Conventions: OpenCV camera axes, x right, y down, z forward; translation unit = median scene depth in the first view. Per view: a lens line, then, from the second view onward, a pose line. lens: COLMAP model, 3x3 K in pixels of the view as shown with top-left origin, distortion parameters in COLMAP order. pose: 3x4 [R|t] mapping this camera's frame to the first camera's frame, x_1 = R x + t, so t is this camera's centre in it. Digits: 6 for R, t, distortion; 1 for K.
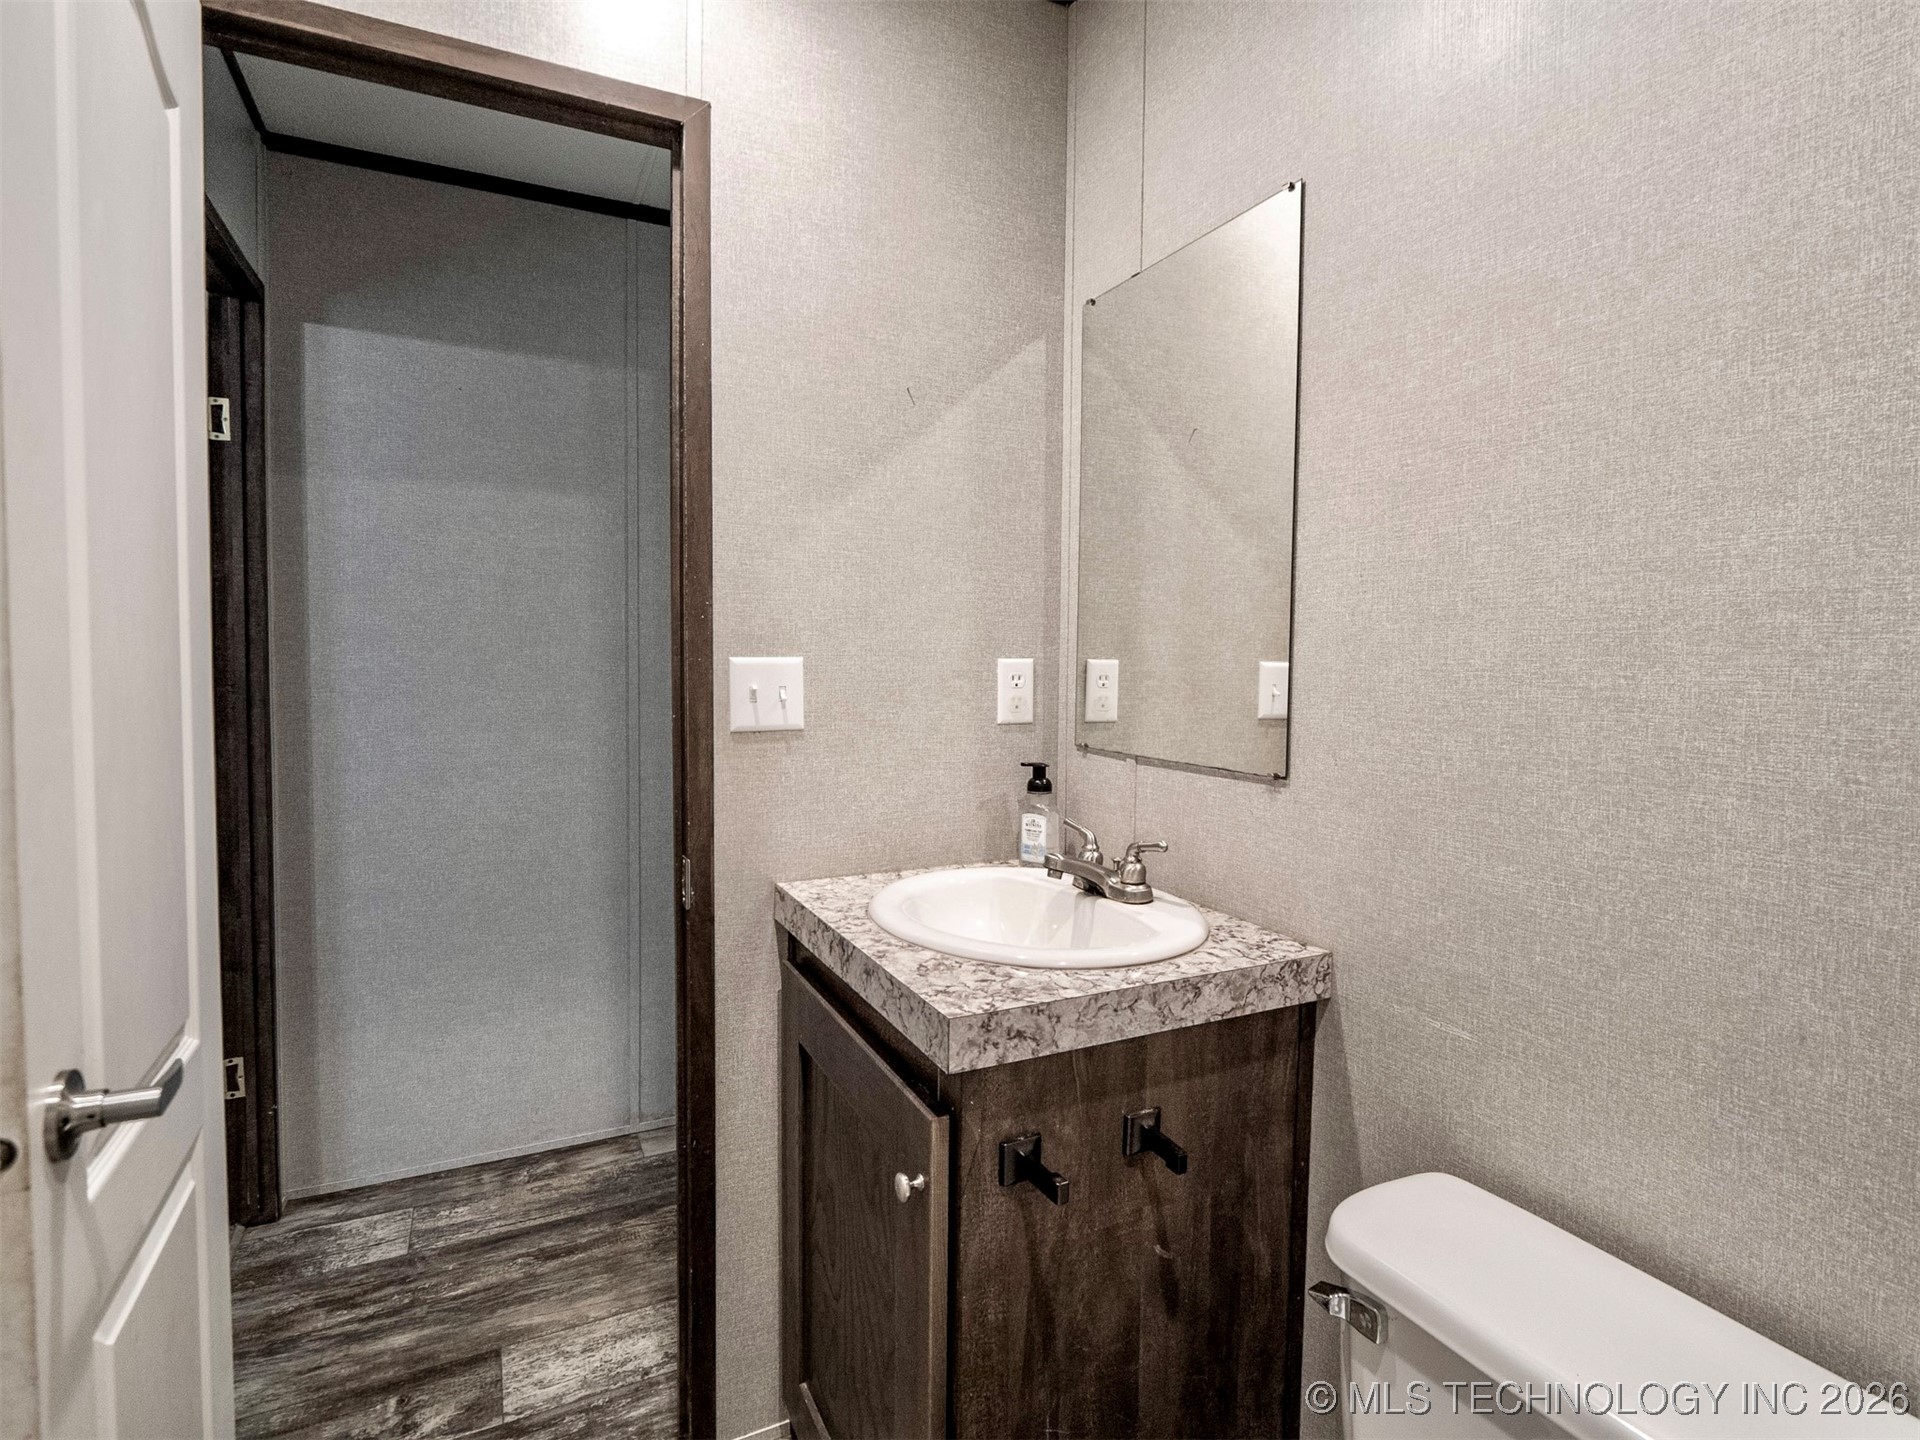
lens RADIAL K [[968.3, 0, 981.1], [0, 968.3, 705.4], [0, 0, 1]] dist [-0.010779, -0.000162]
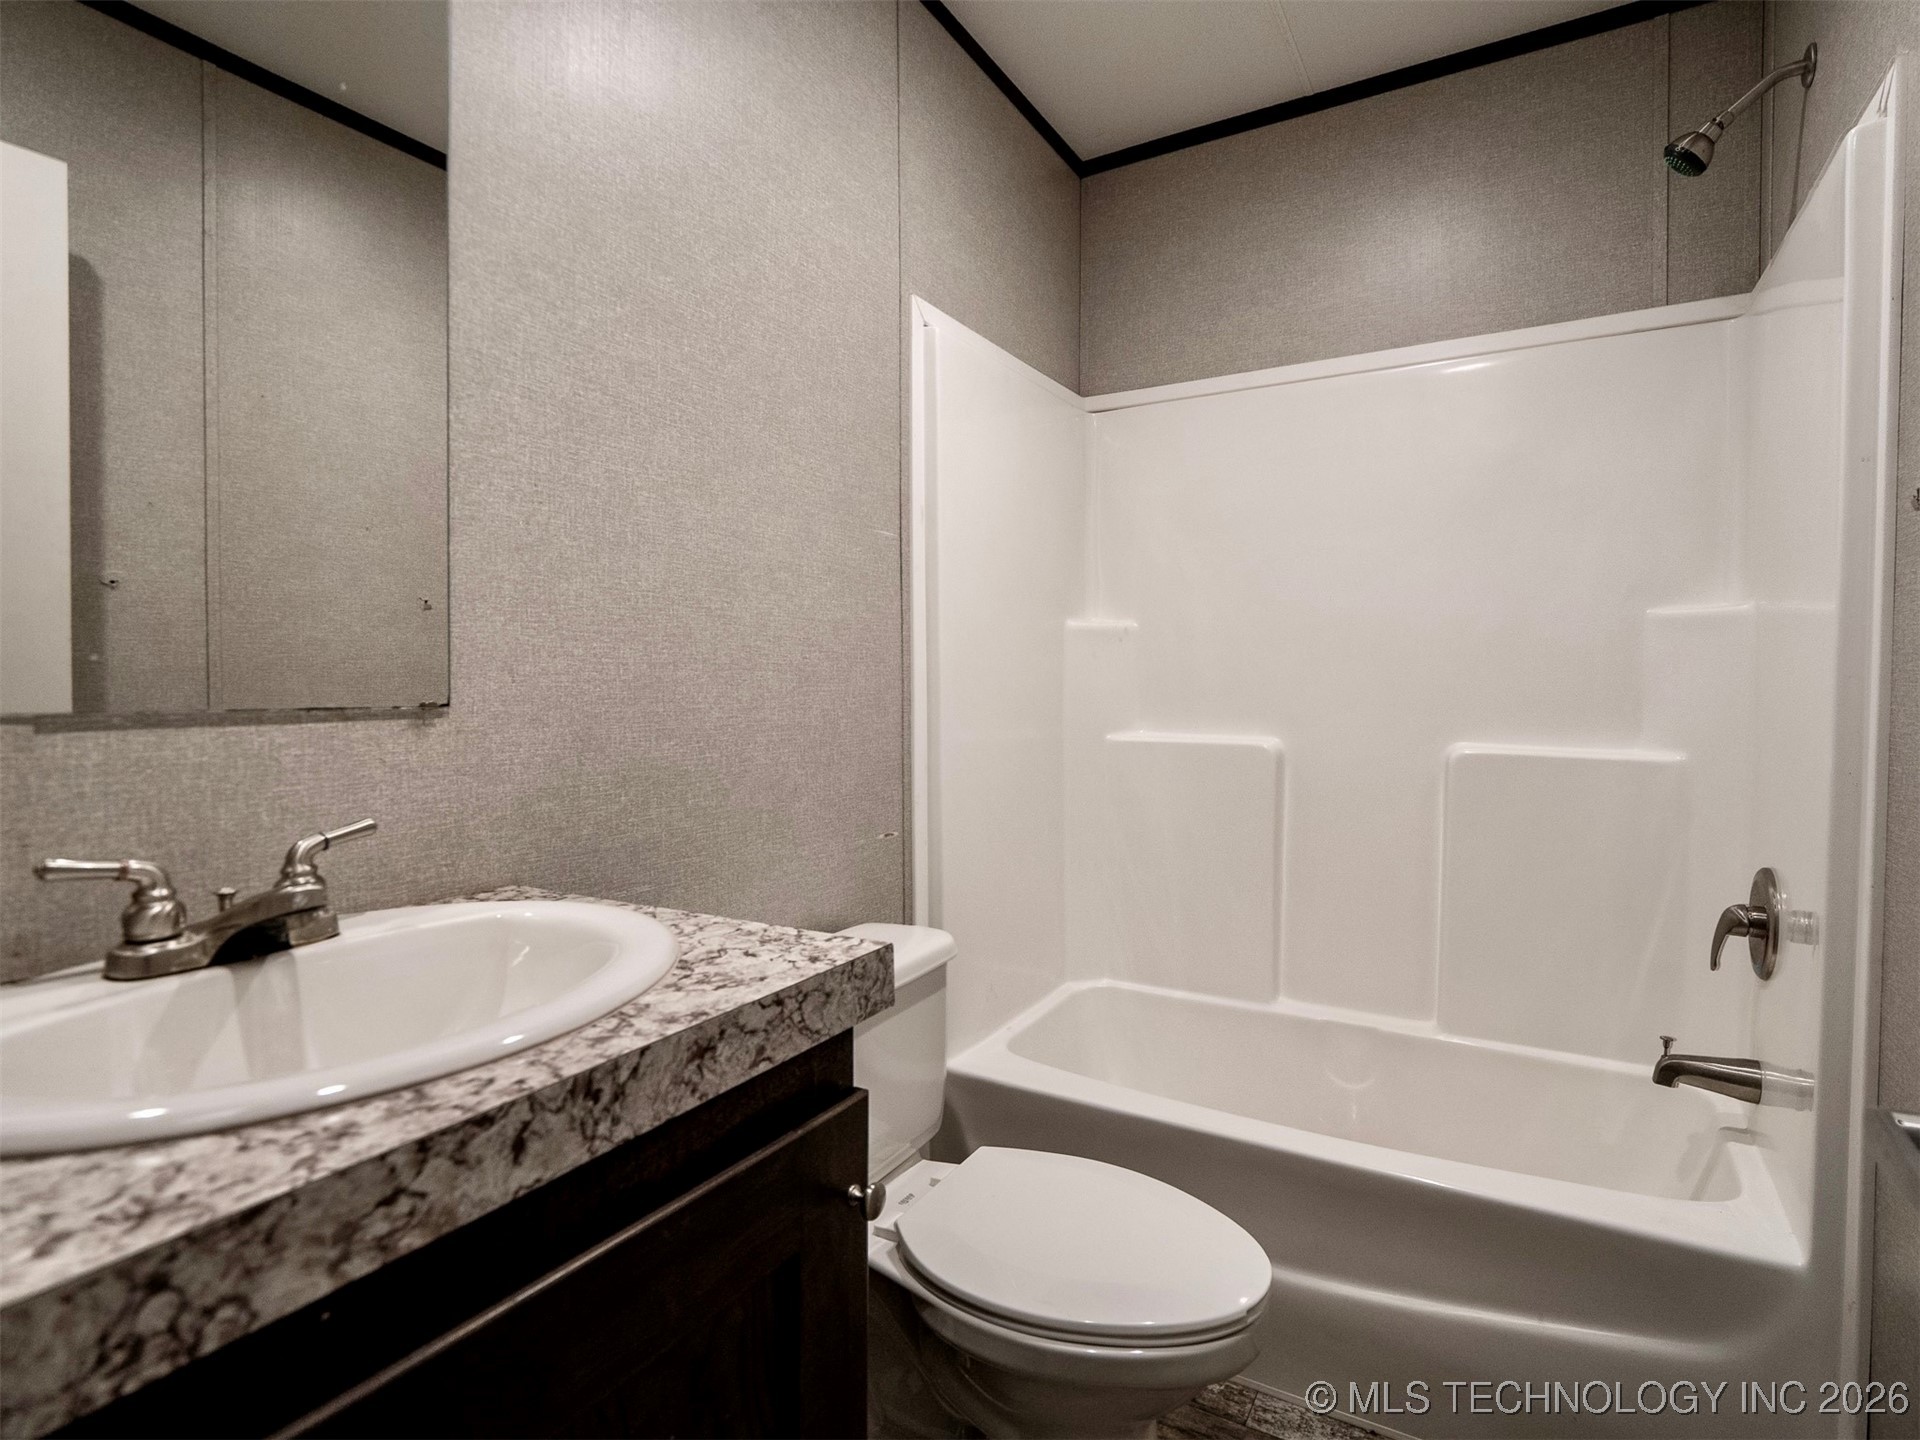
lens RADIAL K [[980.1, 0, 982.7], [0, 980.1, 705.7], [0, 0, 1]] dist [-0.009745, -0.000710]
pose [[-0.554697, -0.028055, 0.831580, -0.700283], [0.035467, 0.997726, 0.057318, 0.048744], [-0.831296, 0.061288, -0.552440, 1.204334]]
